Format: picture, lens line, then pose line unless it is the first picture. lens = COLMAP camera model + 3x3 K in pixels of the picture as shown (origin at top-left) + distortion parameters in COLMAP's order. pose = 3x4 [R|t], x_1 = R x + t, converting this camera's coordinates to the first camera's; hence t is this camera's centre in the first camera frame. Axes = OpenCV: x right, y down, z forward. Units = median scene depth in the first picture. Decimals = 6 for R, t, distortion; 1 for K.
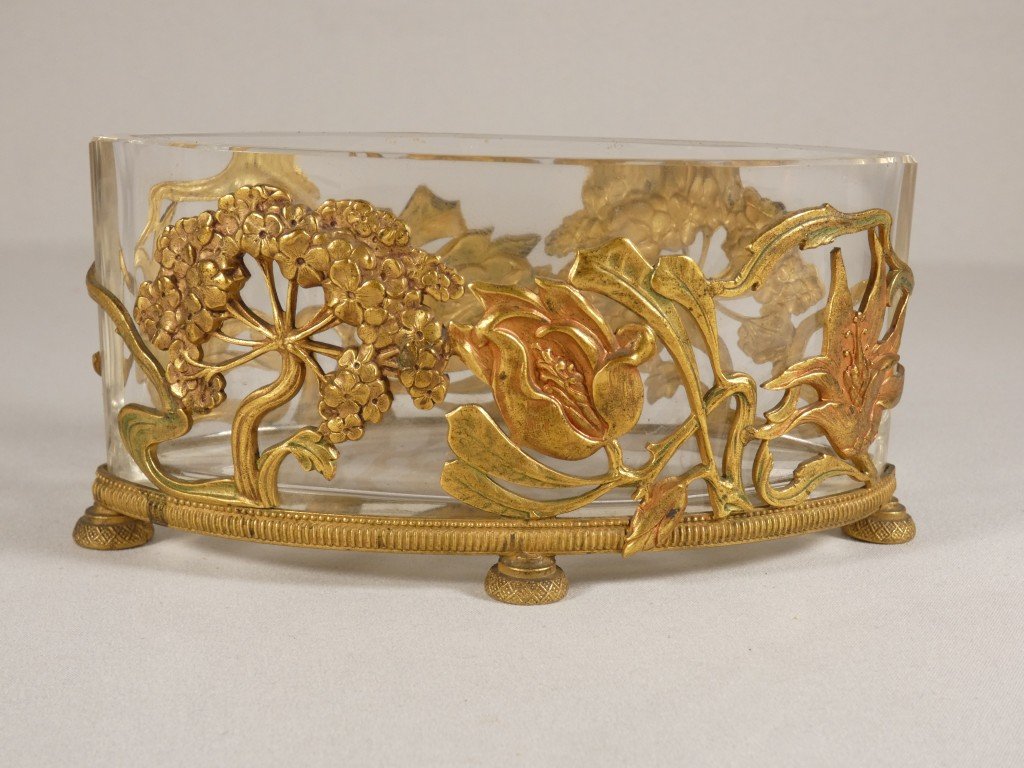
lens RADIAL K [[1714.3, 0, 512.0], [0, 1714.3, 384.0], [0, 0, 1]] dist [0.138674, -0.199134]
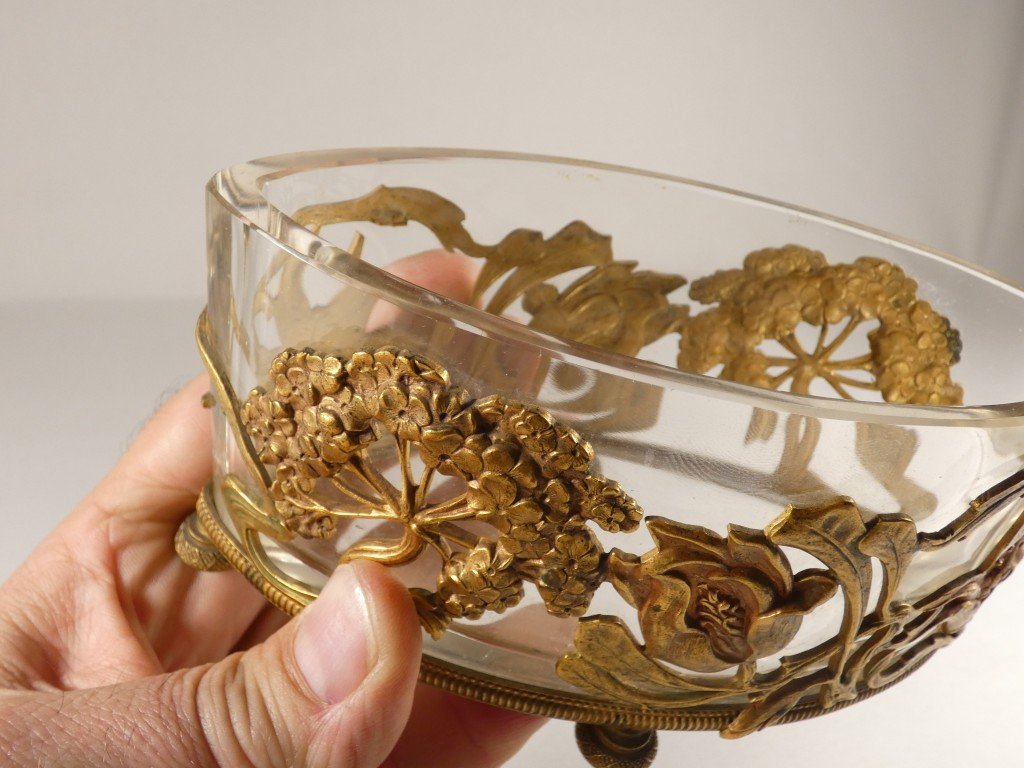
lens RADIAL K [[874.4, 0, 526.8], [0, 874.4, 383.9], [0, 0, 1]] dist [0.009035, -0.001194]
pose [[0.979804, 0.188889, 0.065614, -0.116834], [-0.199394, 0.898239, 0.391675, -0.259424], [0.015046, -0.396848, 0.917761, 0.637271]]
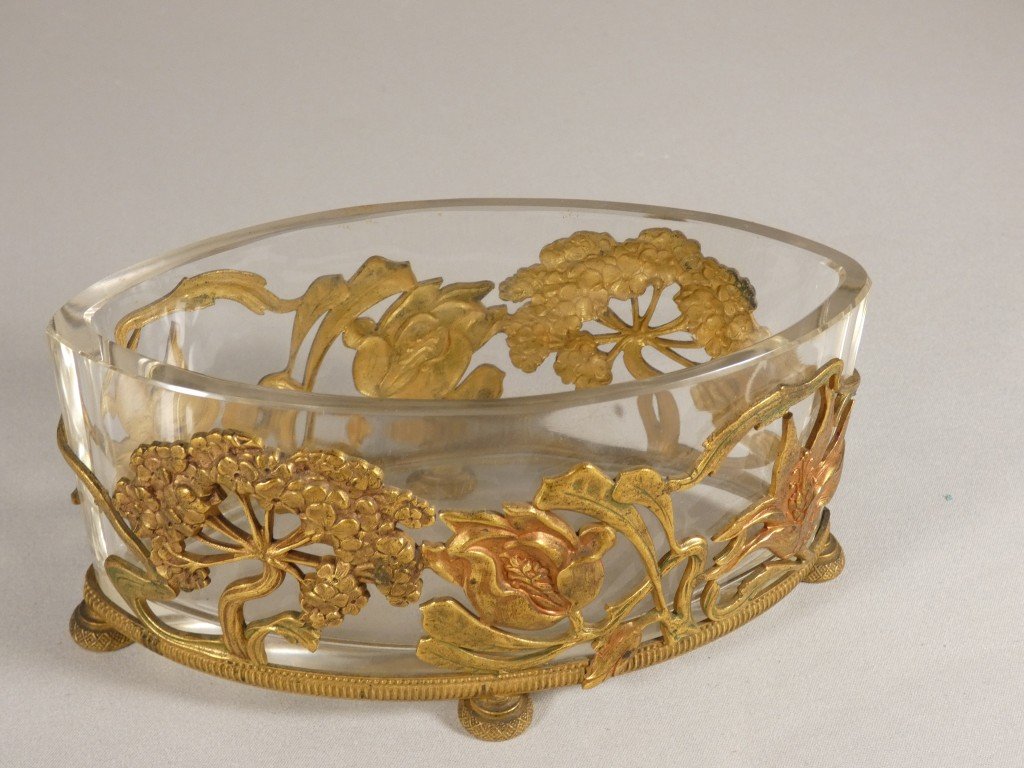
lens RADIAL K [[1714.3, 0, 512.0], [0, 1714.3, 384.0], [0, 0, 1]] dist [0.138674, -0.199134]
pose [[0.998509, -0.032198, 0.044088, -0.024182], [0.010990, 0.909582, 0.415379, -0.553977], [-0.053476, -0.414275, 0.908579, 0.077741]]
